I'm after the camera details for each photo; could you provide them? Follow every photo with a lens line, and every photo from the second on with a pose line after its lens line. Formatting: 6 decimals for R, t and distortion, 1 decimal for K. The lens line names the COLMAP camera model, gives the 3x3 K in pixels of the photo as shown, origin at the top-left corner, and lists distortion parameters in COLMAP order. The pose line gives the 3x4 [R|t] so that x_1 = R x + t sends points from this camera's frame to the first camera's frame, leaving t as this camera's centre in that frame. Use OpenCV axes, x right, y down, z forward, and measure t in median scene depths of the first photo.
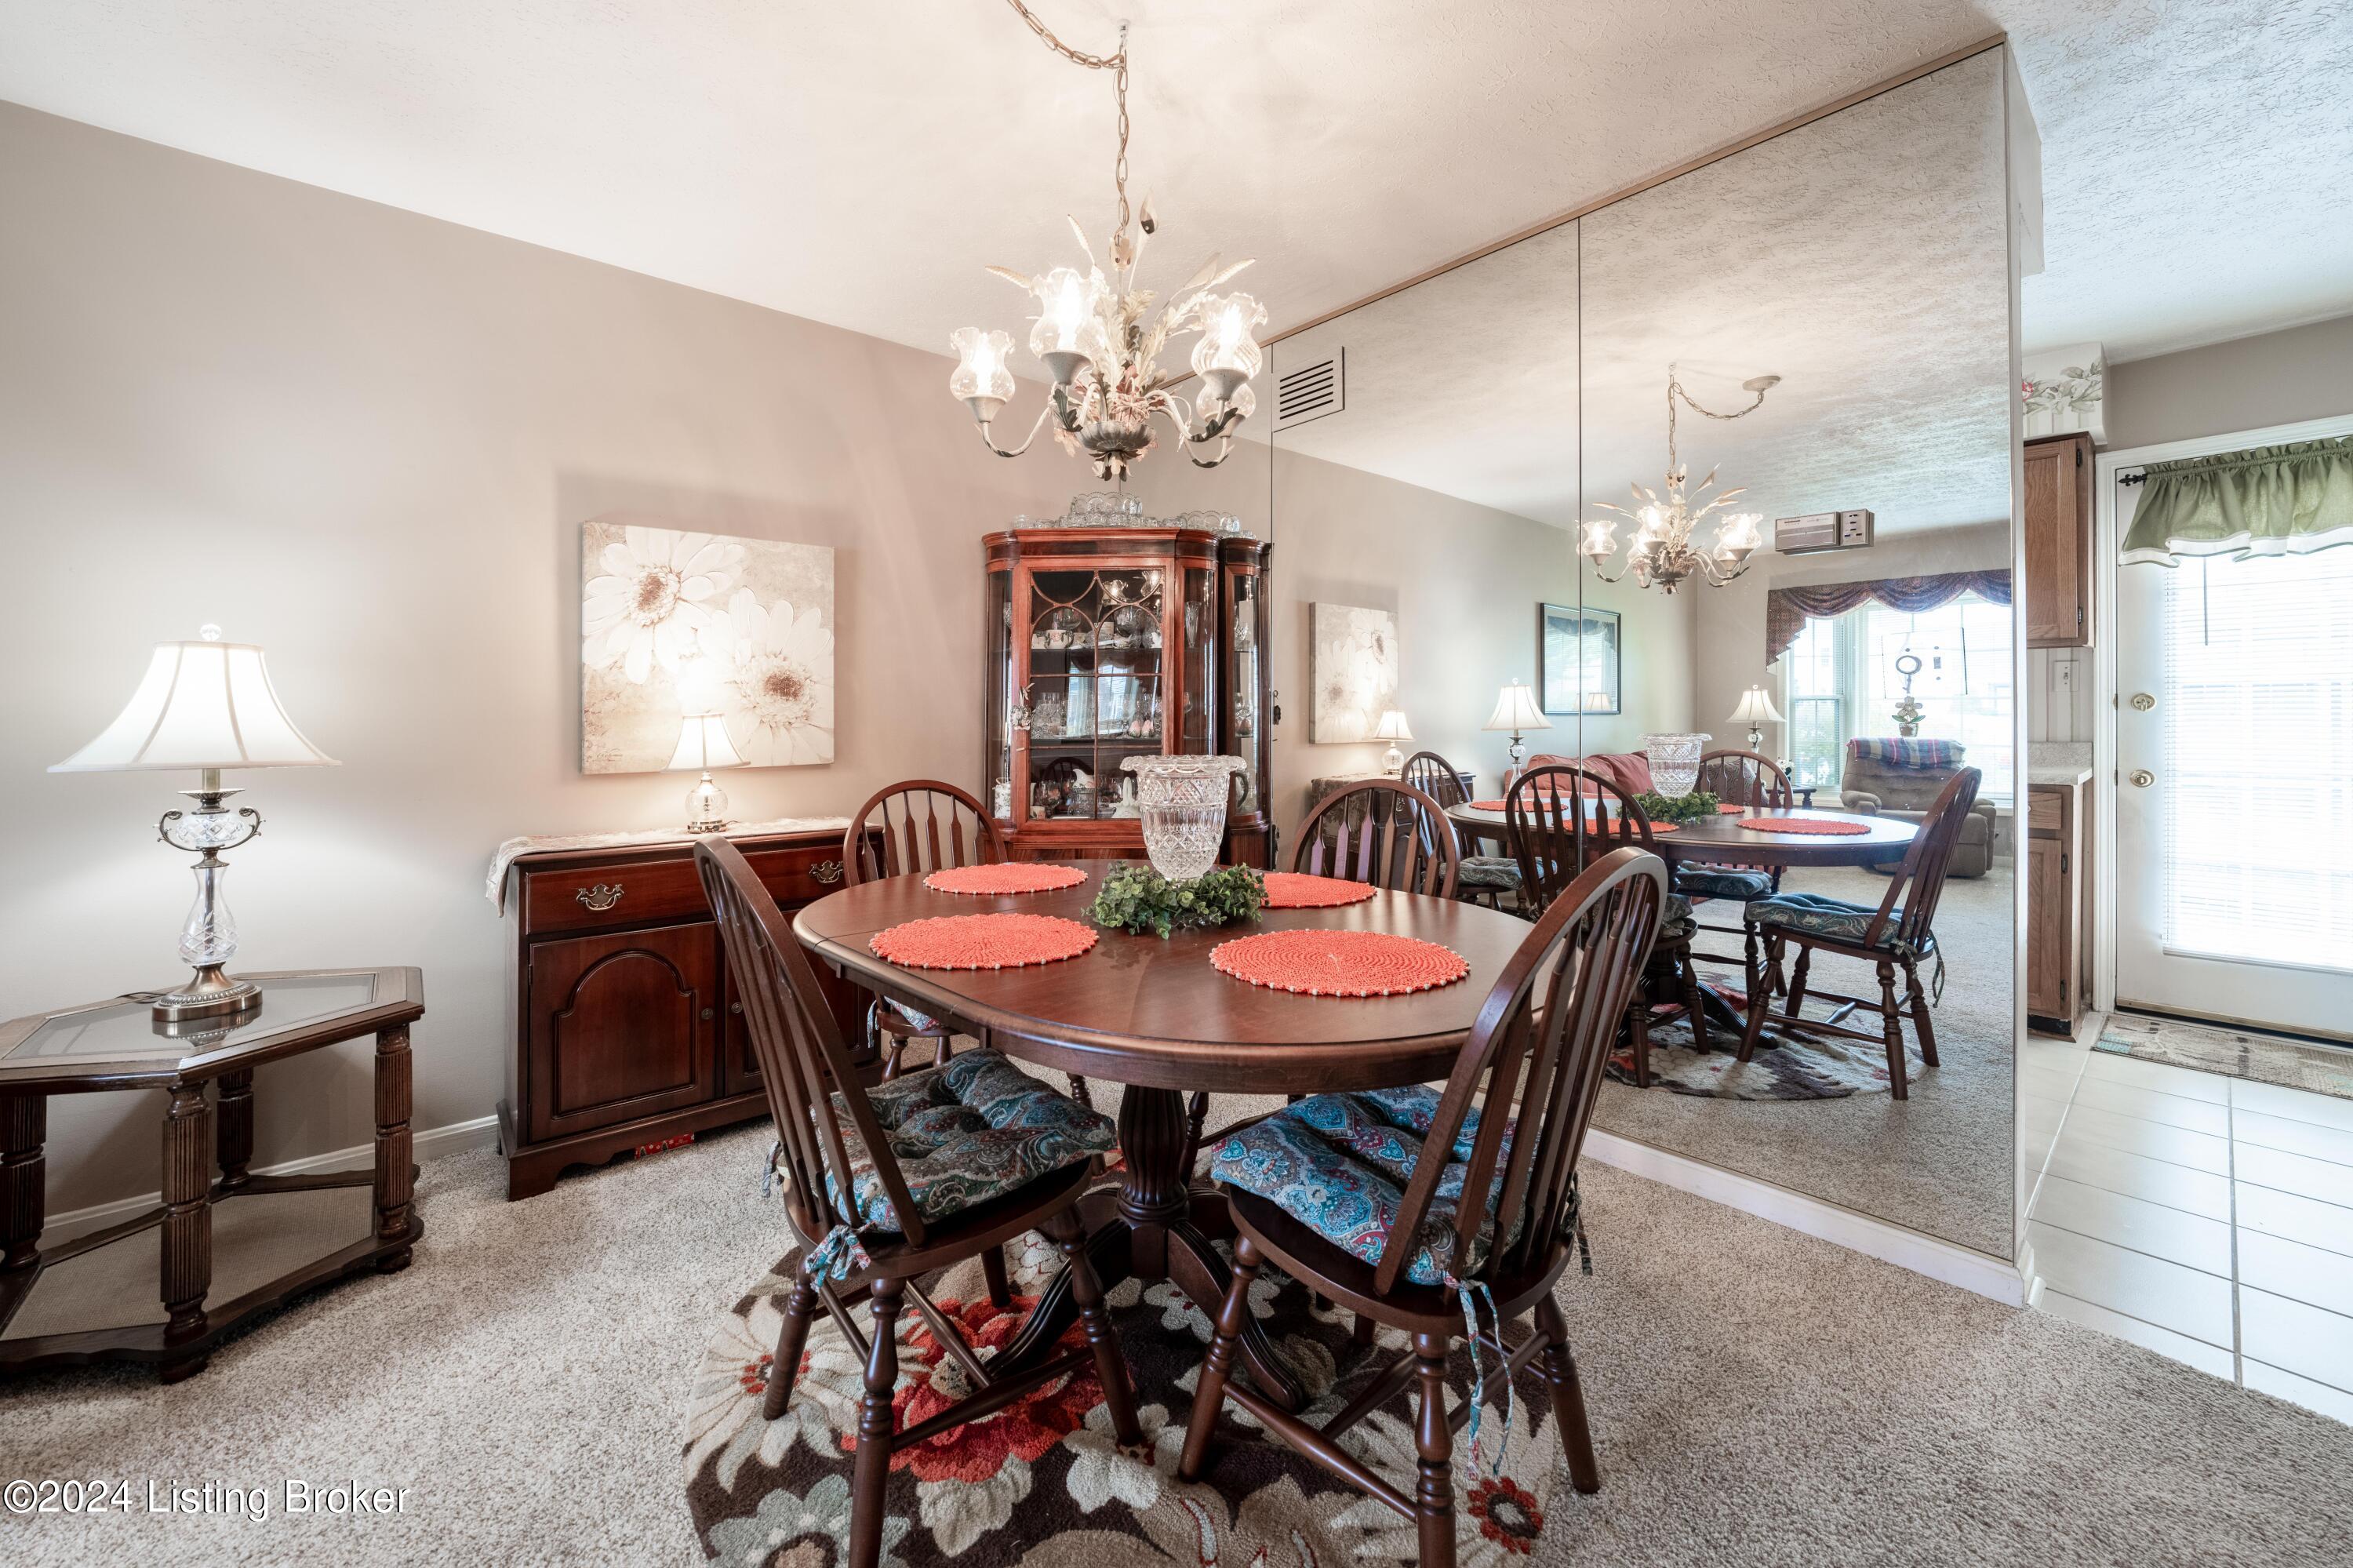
lens RADIAL K [[884.4, 0, 1170.8], [0, 884.4, 746.6], [0, 0, 1]] dist [-0.005638, 0.000593]
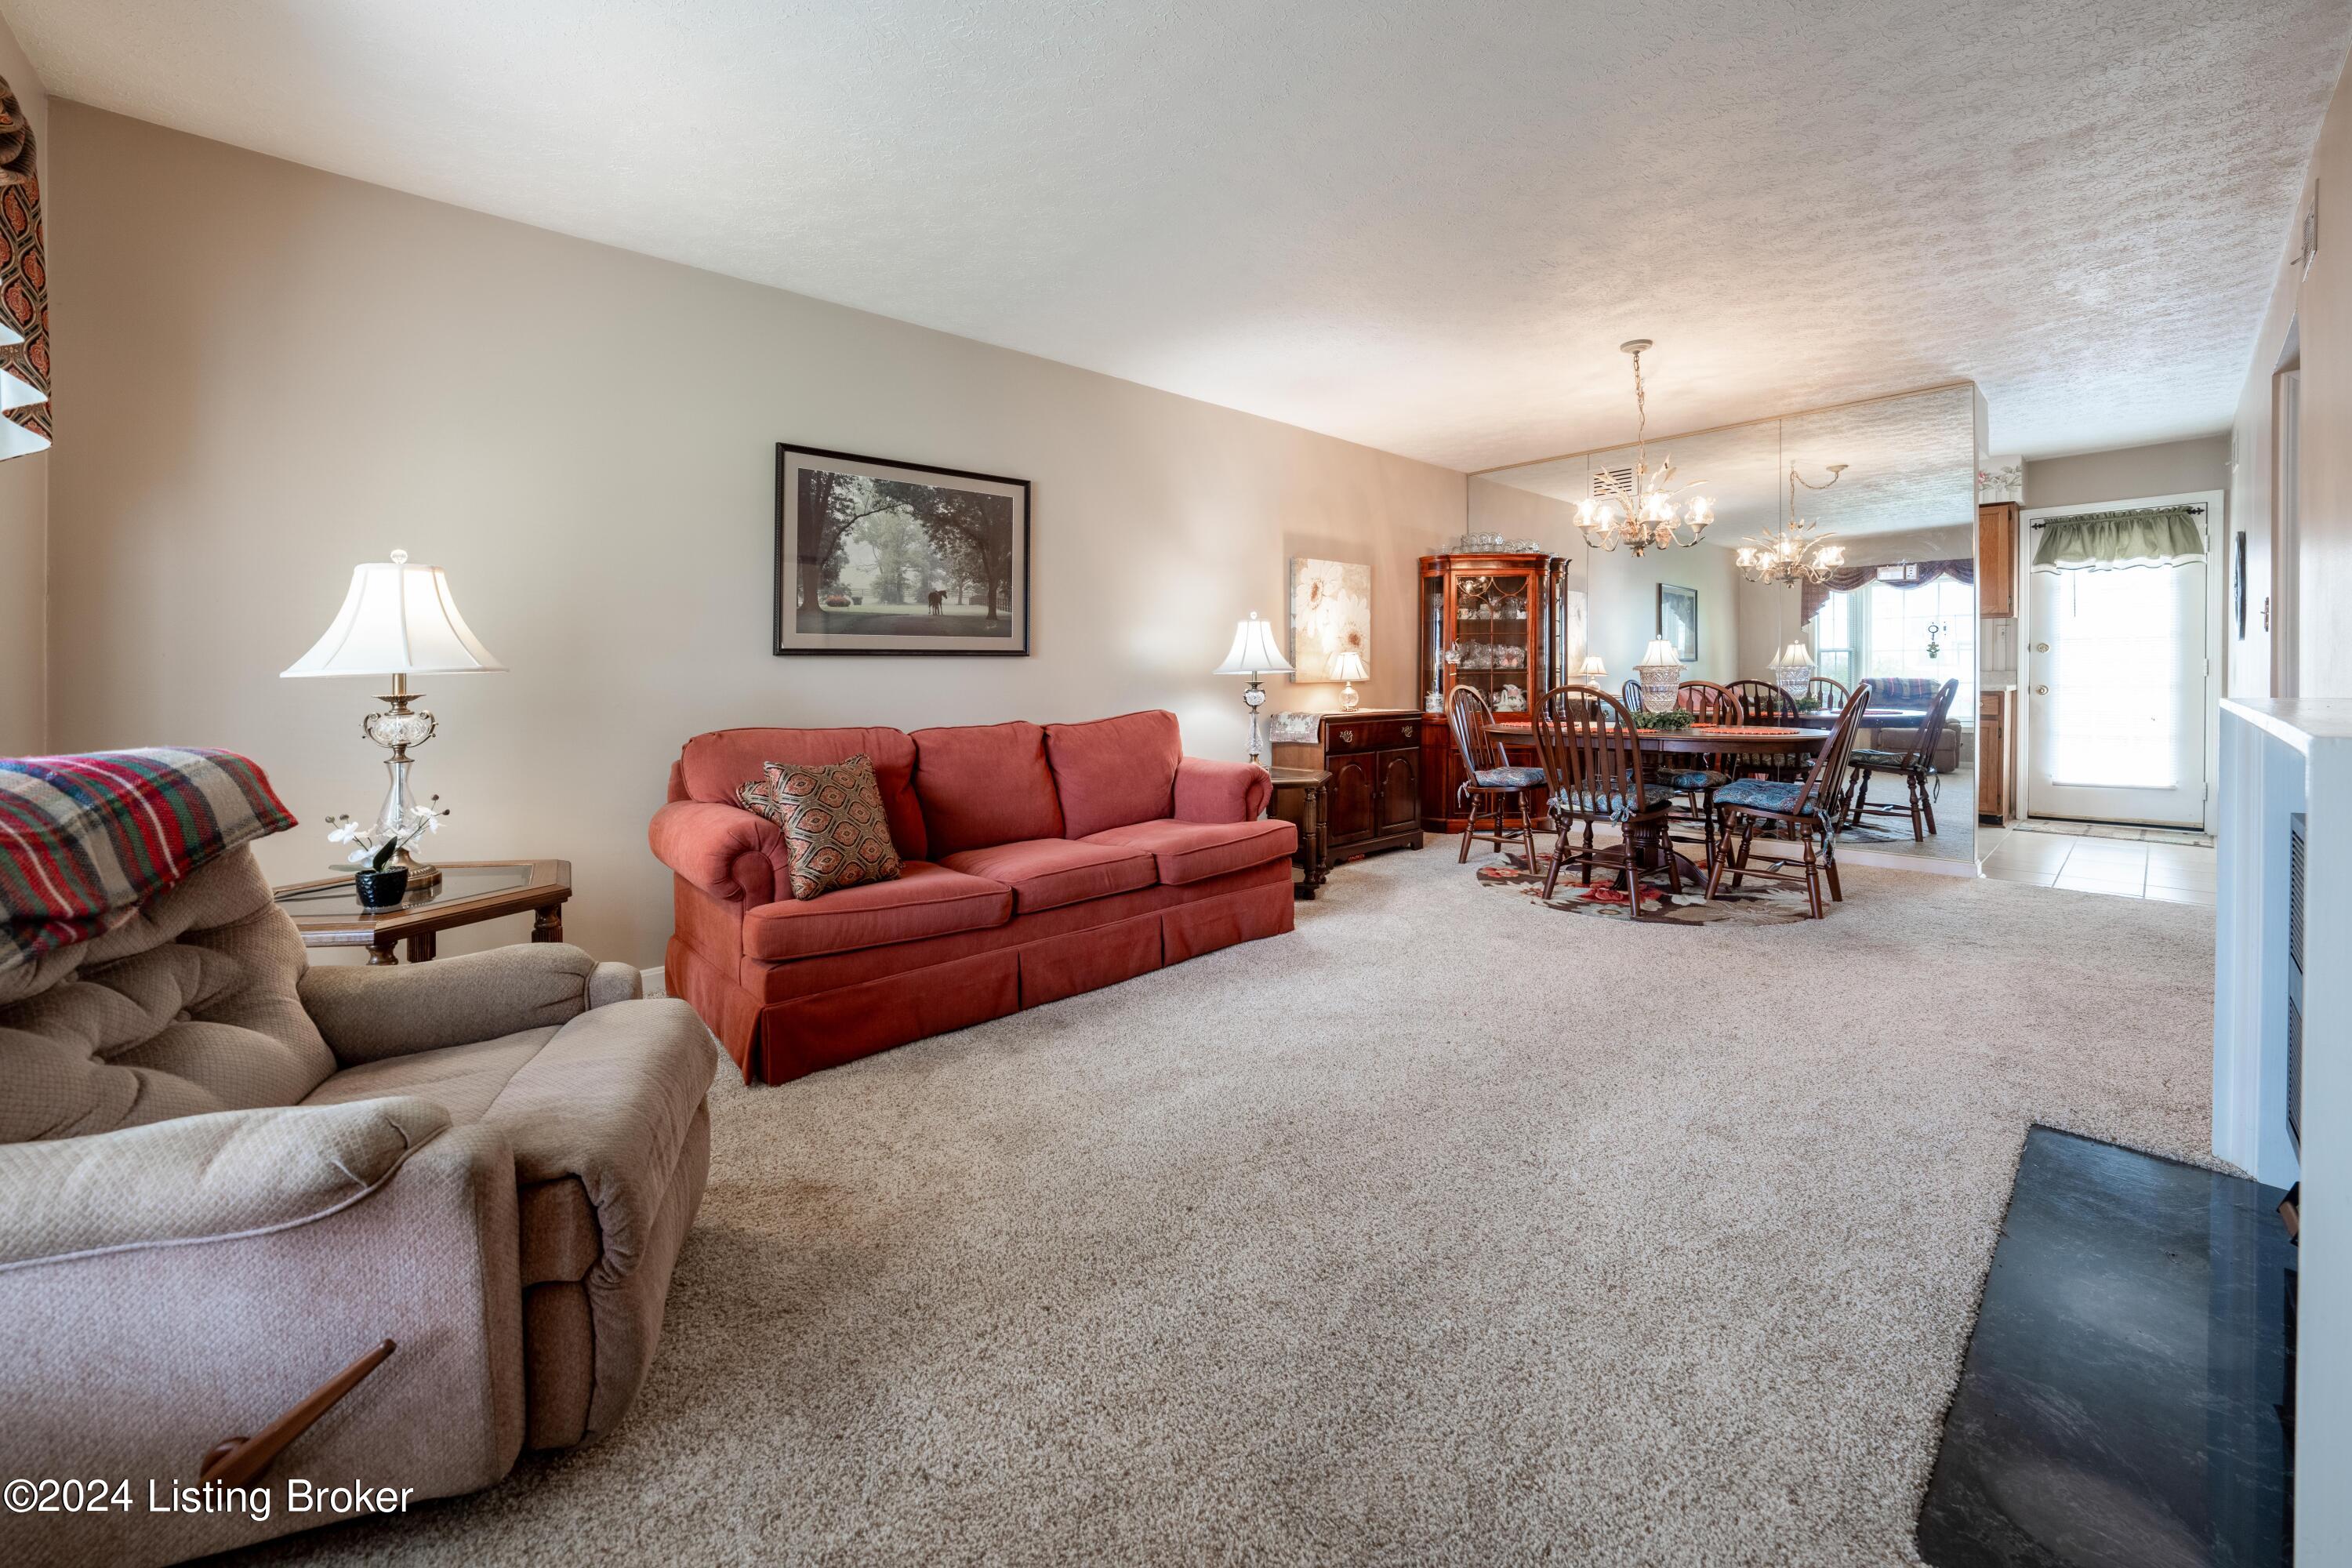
lens RADIAL K [[919.4, 0, 1170.9], [0, 919.4, 718.9], [0, 0, 1]] dist [-0.002142, -0.000102]
pose [[0.998986, -0.004523, 0.044804, -0.846037], [0.003960, 0.999912, 0.012660, 0.069939], [-0.044857, -0.012470, 0.998916, -0.883755]]
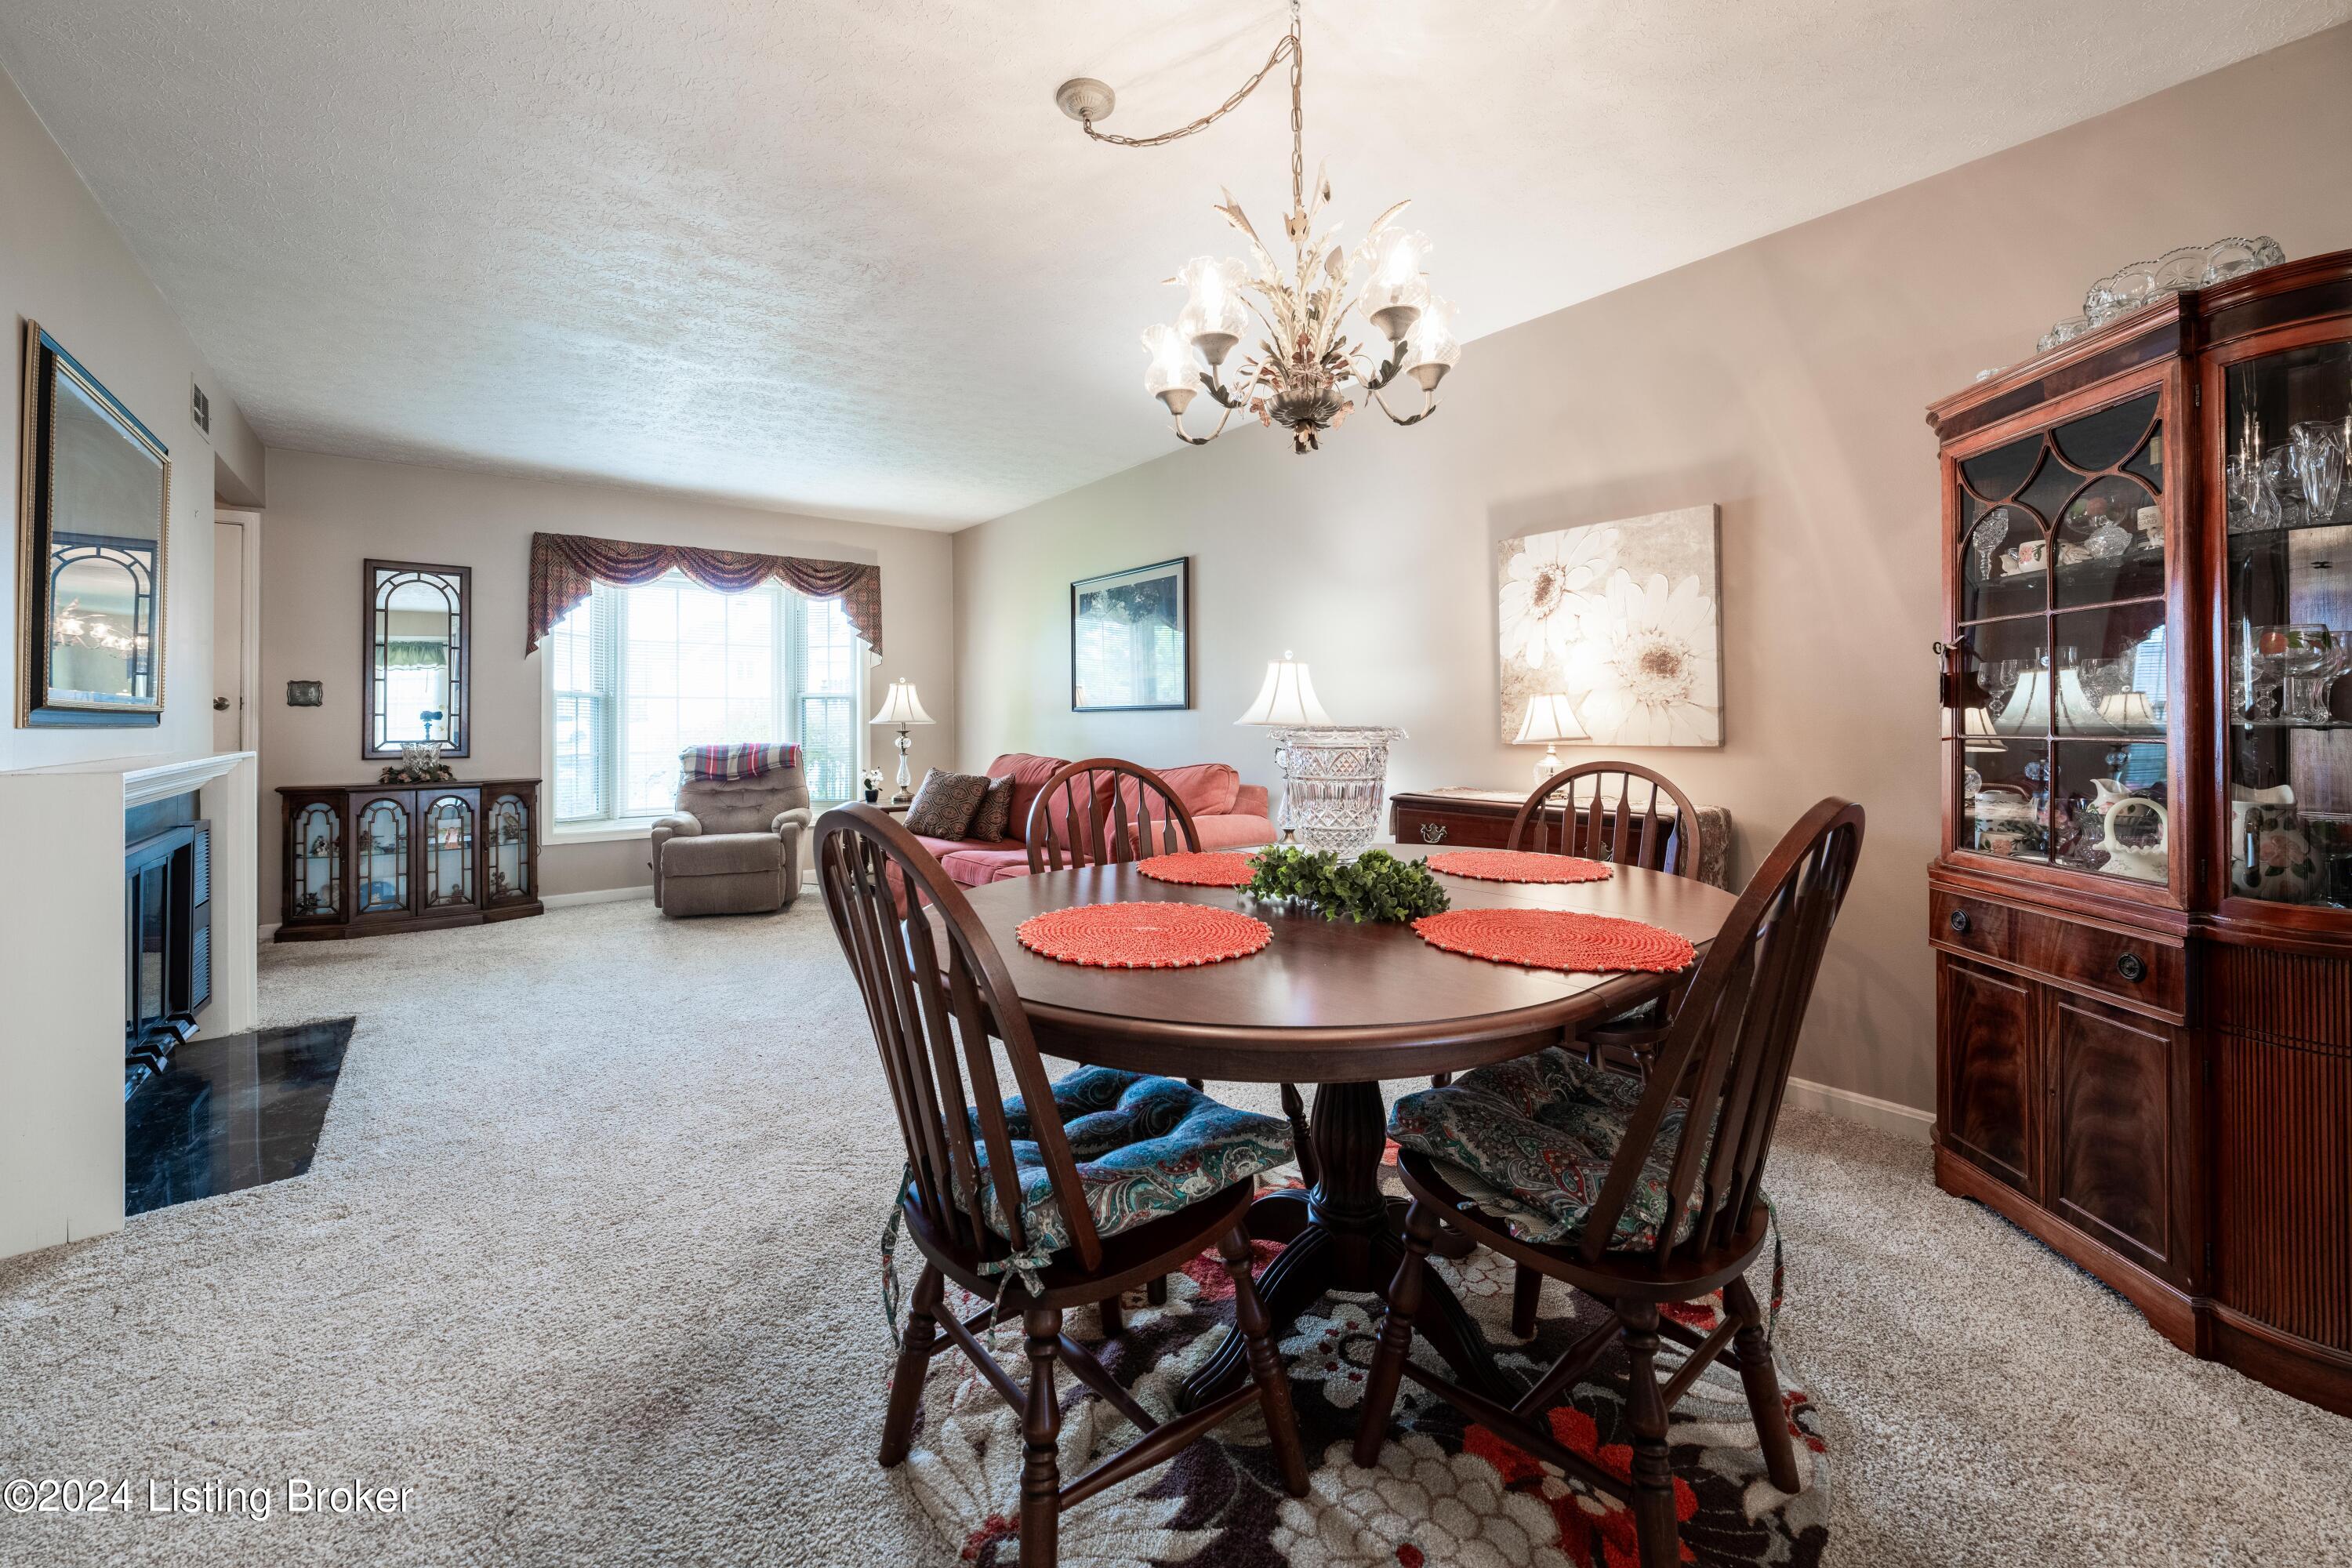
lens RADIAL K [[919.4, 0, 1170.9], [0, 919.4, 718.9], [0, 0, 1]] dist [-0.002142, -0.000102]
pose [[-0.014098, 0.003763, -0.999894, 0.519718], [-0.035365, 0.999365, 0.004260, 0.005678], [0.999275, 0.035421, -0.013956, 0.451217]]
